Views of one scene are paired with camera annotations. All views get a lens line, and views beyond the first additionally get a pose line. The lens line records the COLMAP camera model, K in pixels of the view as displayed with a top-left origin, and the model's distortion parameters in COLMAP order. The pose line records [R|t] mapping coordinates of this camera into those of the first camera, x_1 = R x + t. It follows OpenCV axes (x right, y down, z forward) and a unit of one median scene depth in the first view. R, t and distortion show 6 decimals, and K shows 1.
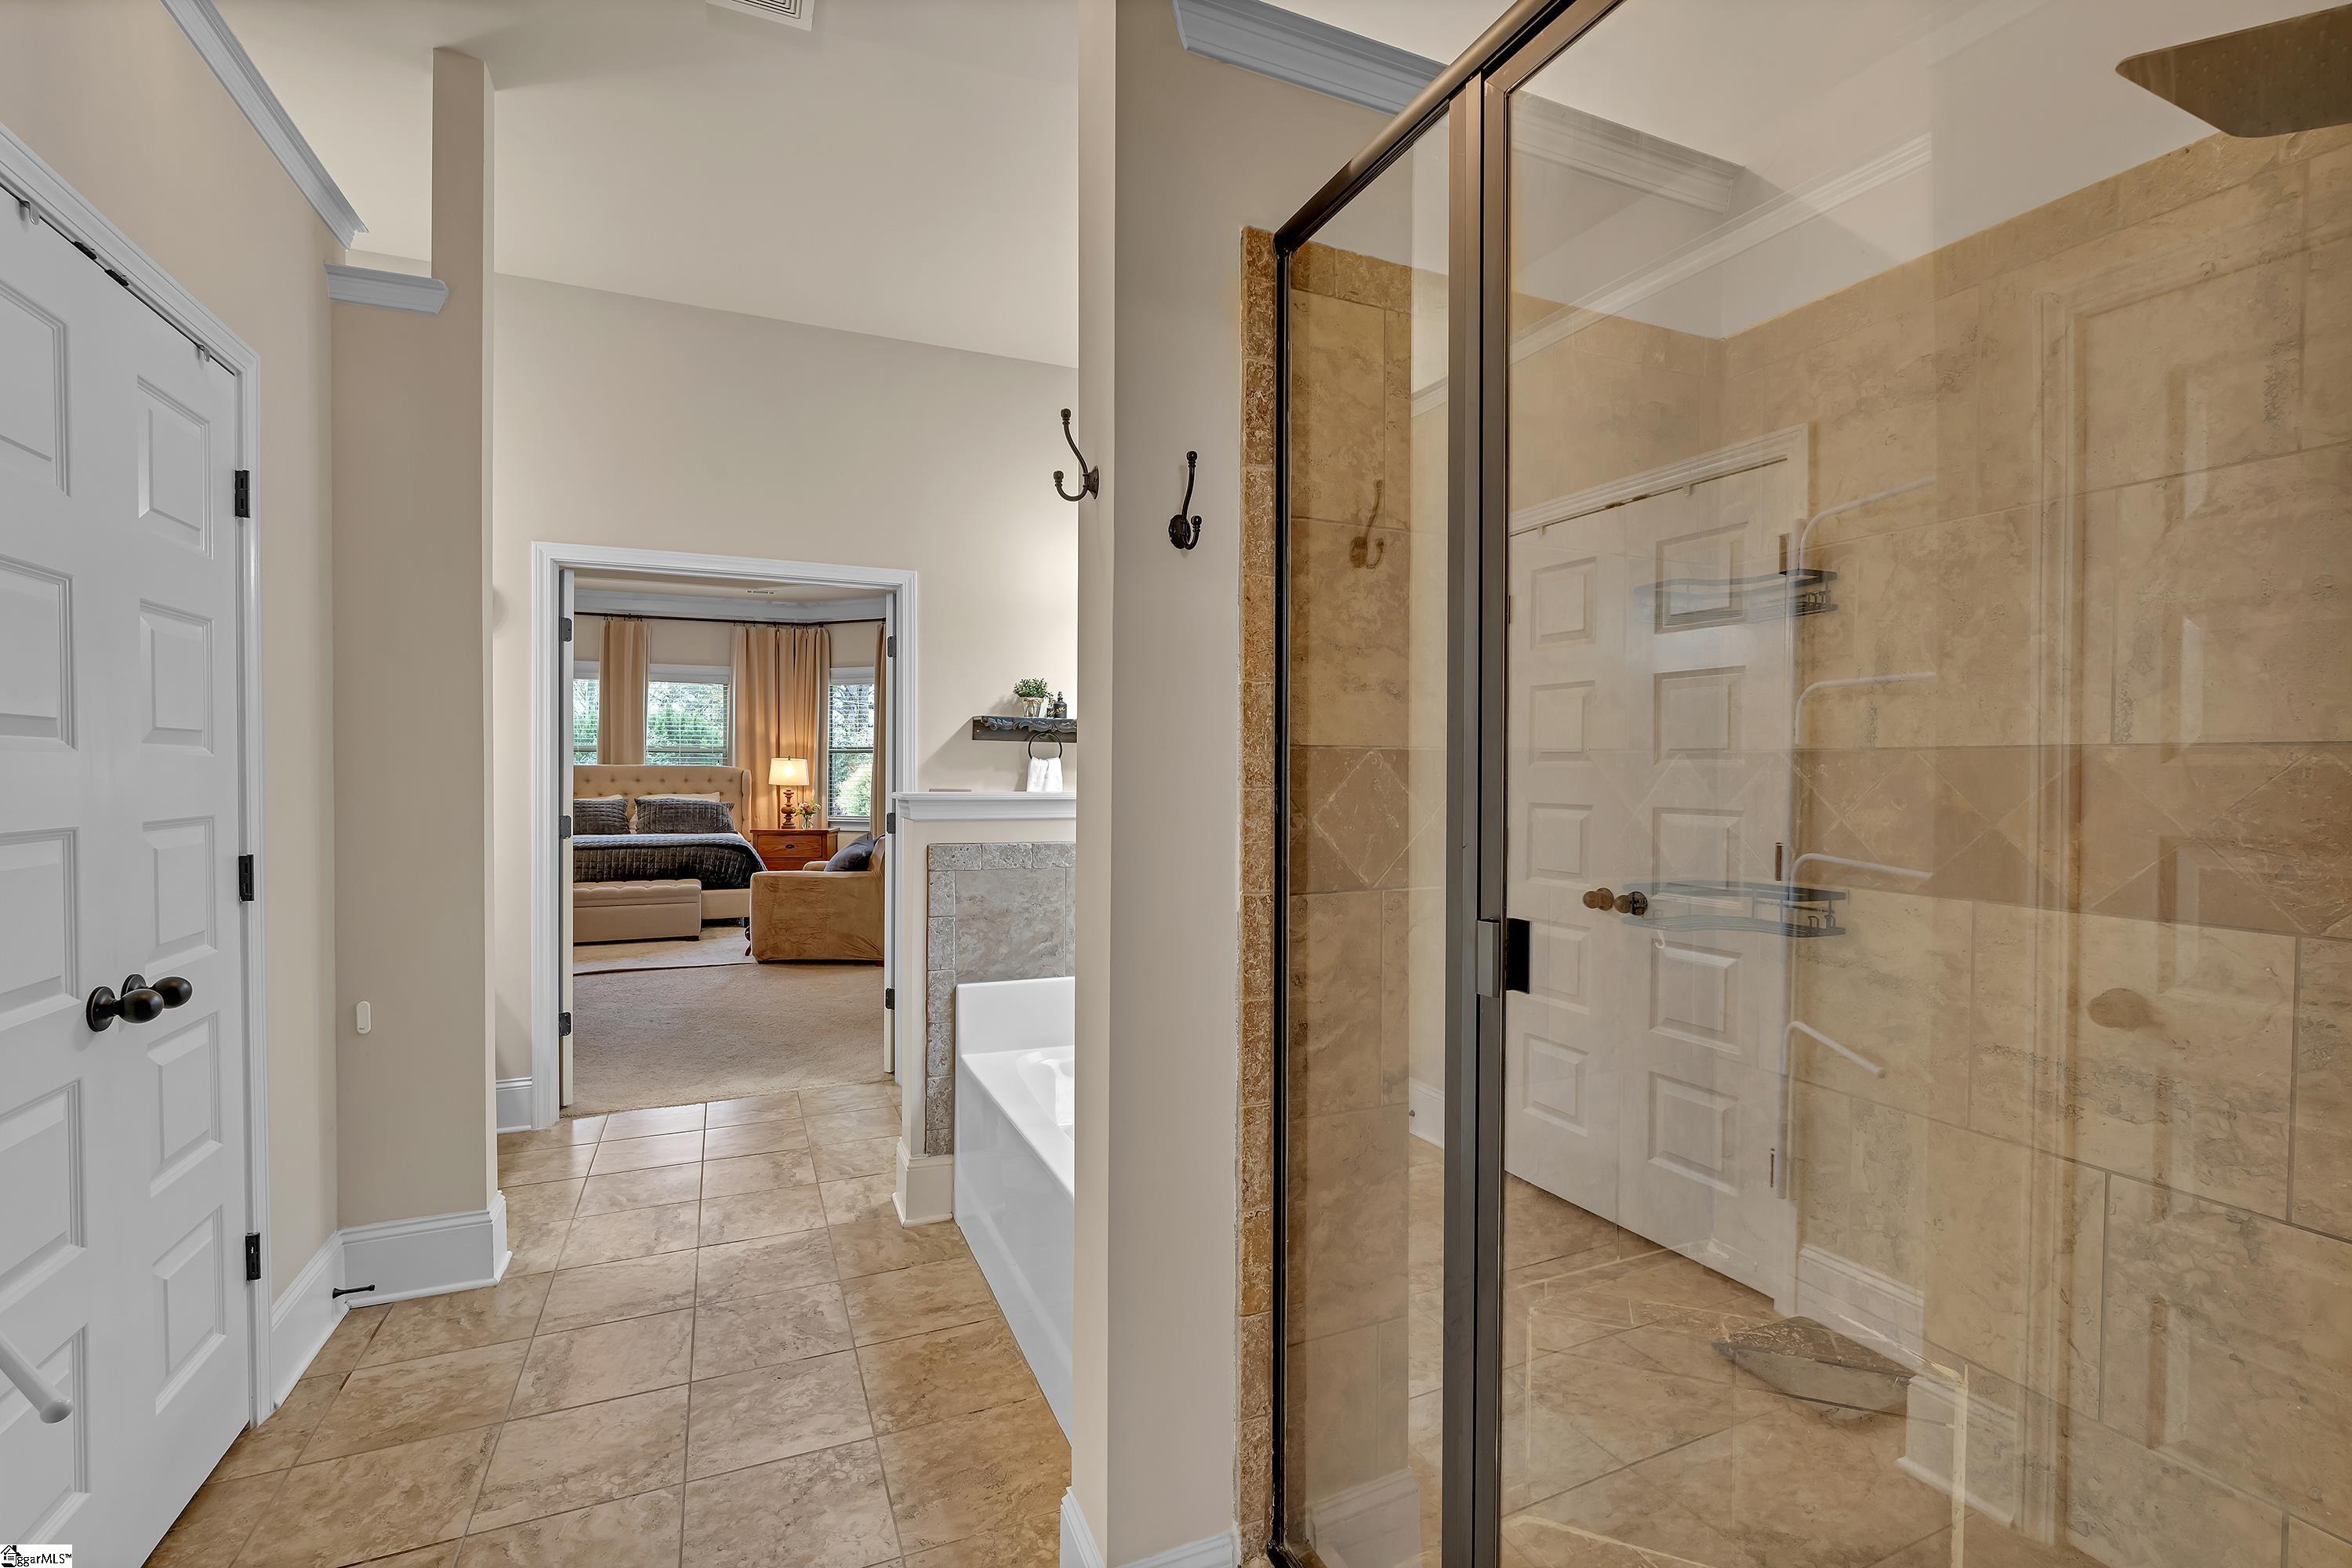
lens RADIAL K [[1032.8, 0, 1177.4], [0, 1032.8, 788.1], [0, 0, 1]] dist [-0.004412, -0.000306]
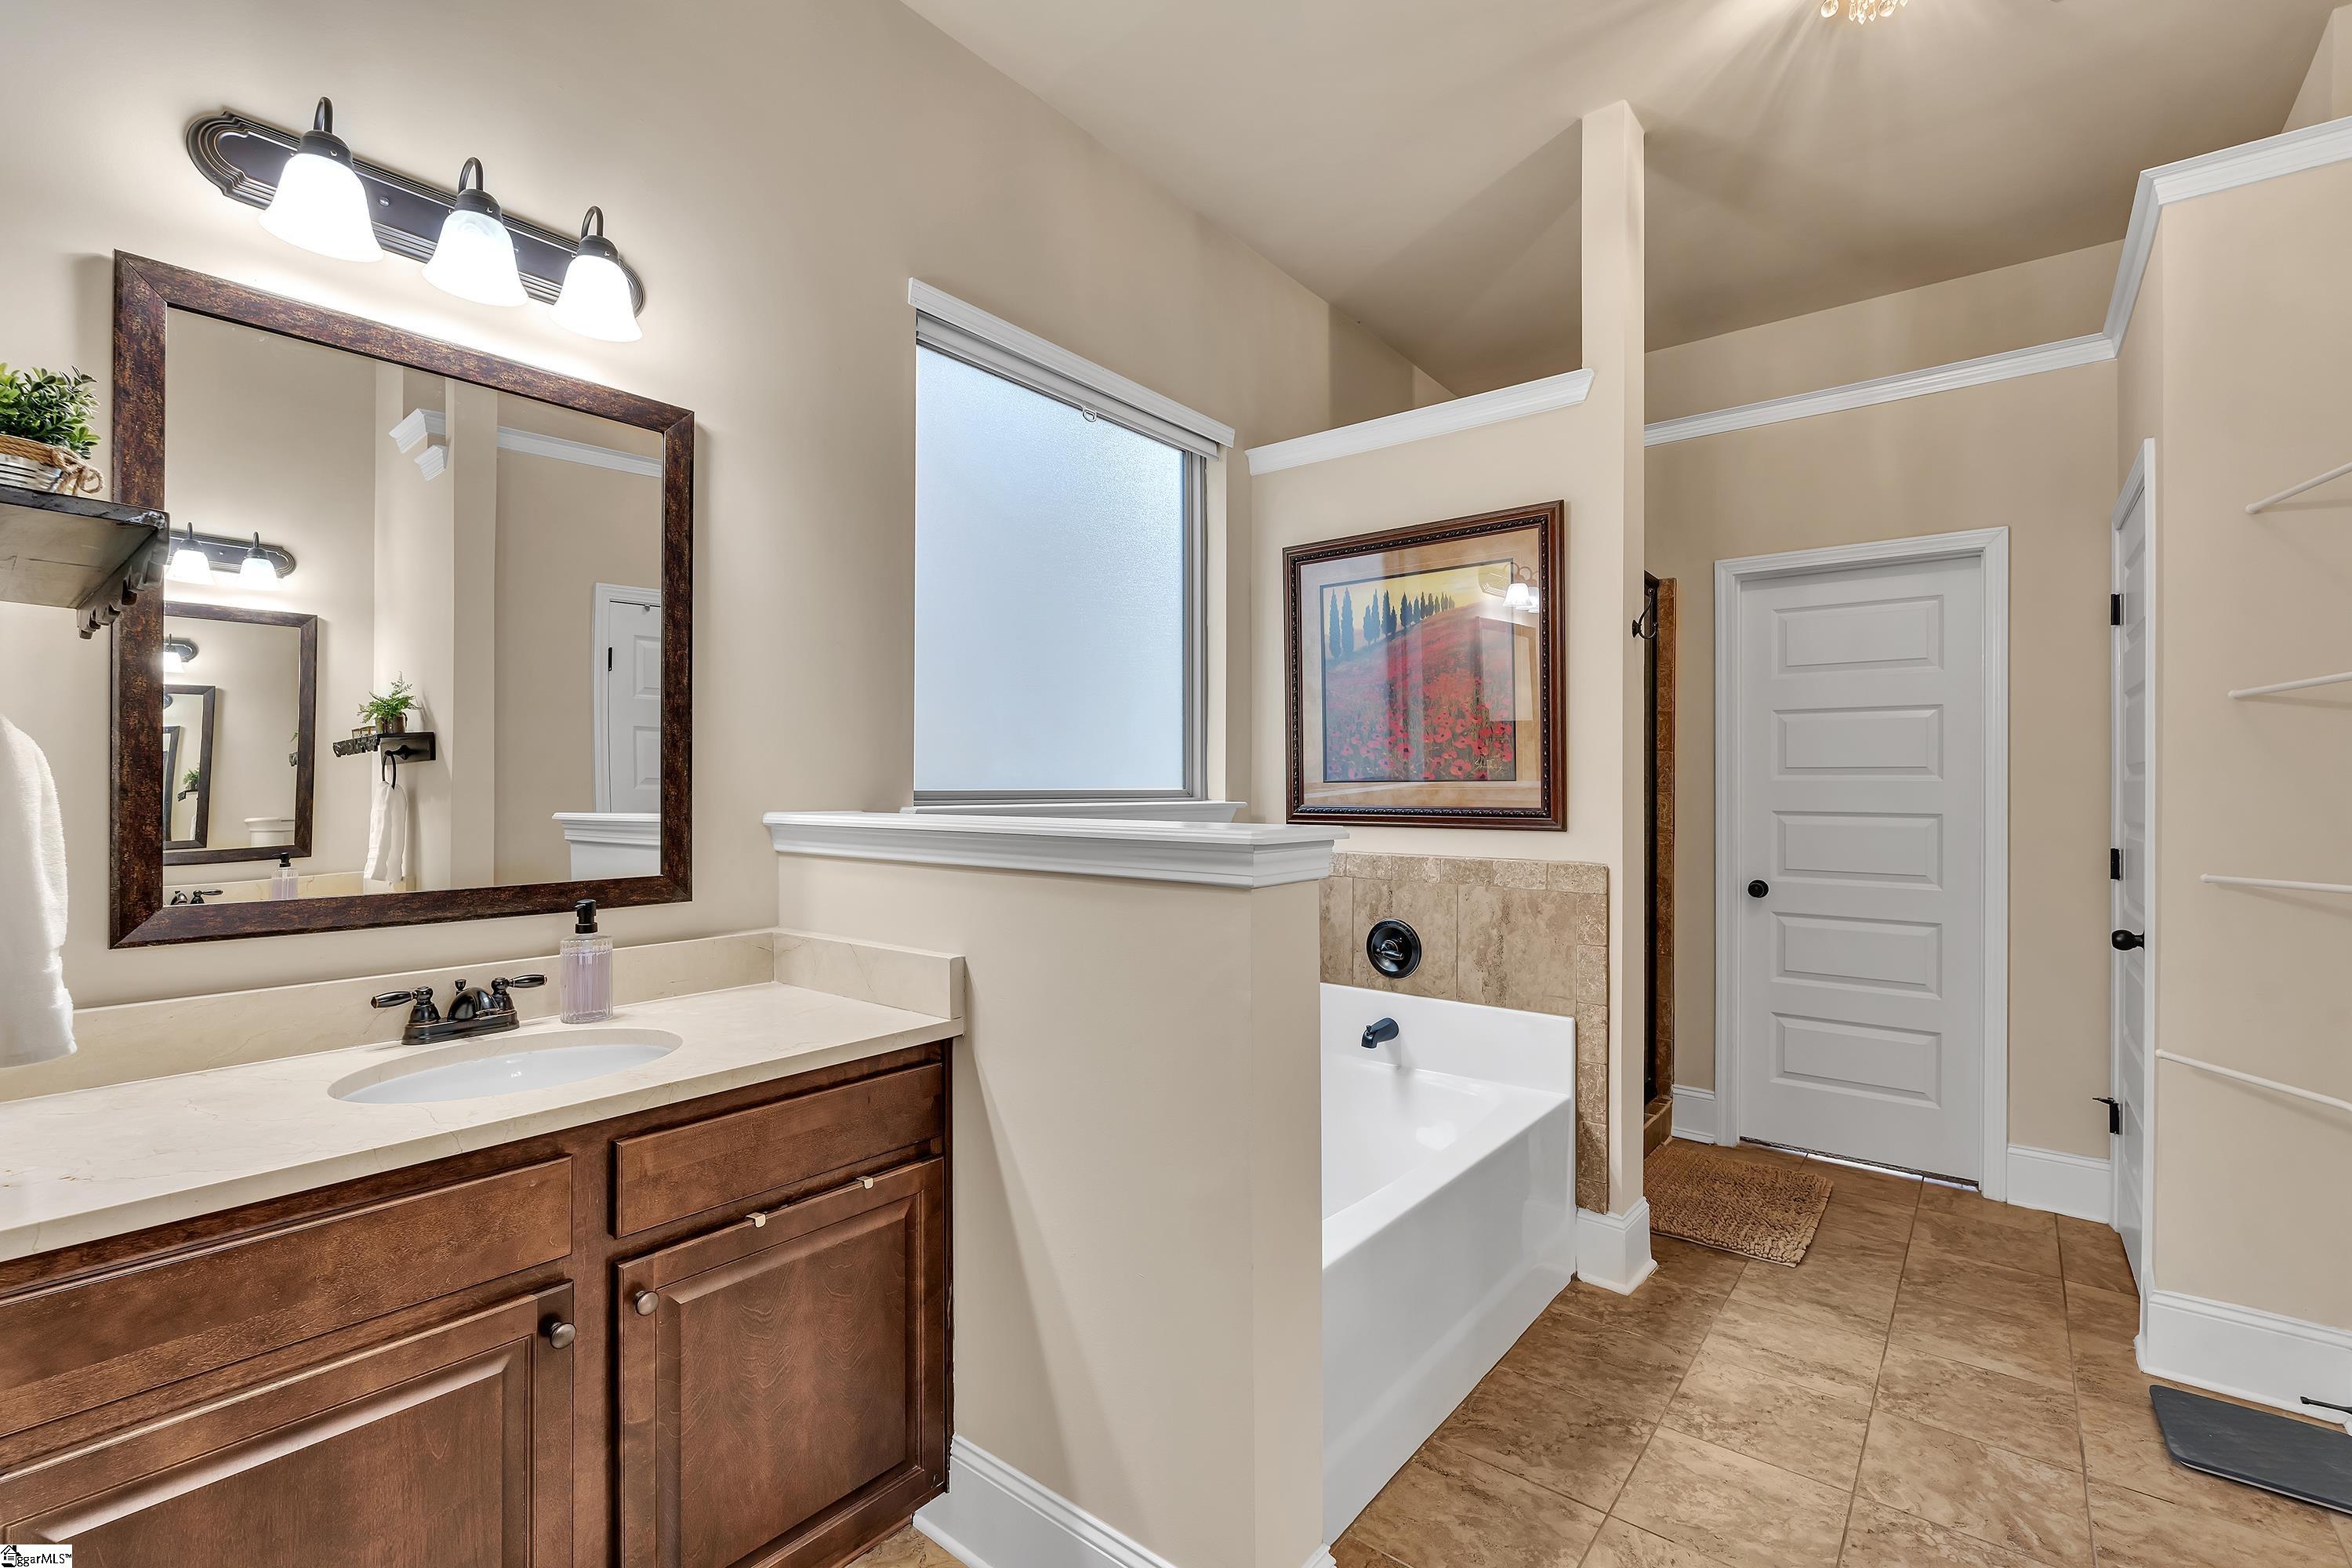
lens RADIAL K [[1032.8, 0, 1177.4], [0, 1032.8, 788.1], [0, 0, 1]] dist [-0.004412, -0.000306]
pose [[-0.462725, -0.004312, 0.886491, -0.836723], [0.007041, 0.999939, 0.008539, -0.023164], [-0.886474, 0.010193, -0.462666, 1.611851]]
